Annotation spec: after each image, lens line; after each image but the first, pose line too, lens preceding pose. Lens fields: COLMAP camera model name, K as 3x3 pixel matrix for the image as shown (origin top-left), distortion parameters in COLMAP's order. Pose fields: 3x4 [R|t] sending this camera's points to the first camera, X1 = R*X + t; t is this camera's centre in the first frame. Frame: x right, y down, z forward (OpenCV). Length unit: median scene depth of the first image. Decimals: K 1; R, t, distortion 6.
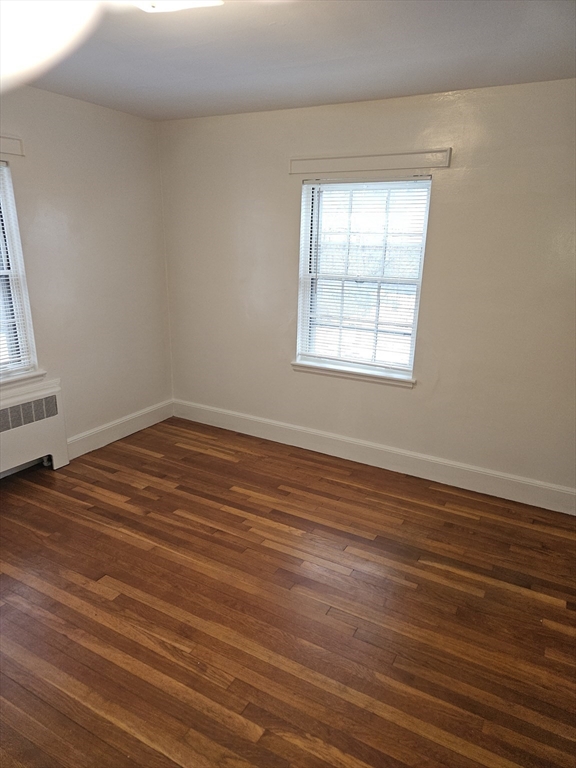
lens RADIAL K [[516.9, 0, 288.0], [0, 516.9, 384.0], [0, 0, 1]] dist [0.073157, -0.048648]
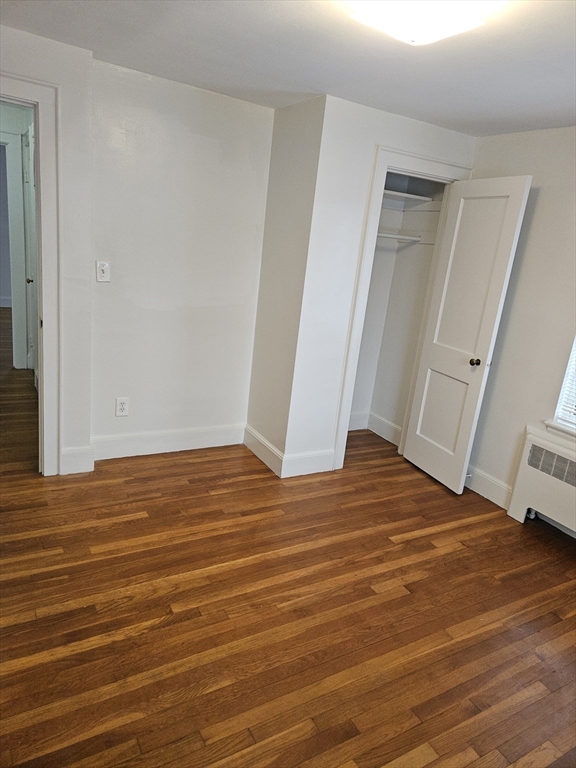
lens RADIAL K [[516.9, 0, 288.0], [0, 516.9, 384.0], [0, 0, 1]] dist [0.073157, -0.048648]
pose [[-0.499596, 0.157408, -0.851837, 0.550957], [-0.354875, 0.859860, 0.367022, -0.260070], [0.790233, 0.485658, -0.373722, 0.969155]]
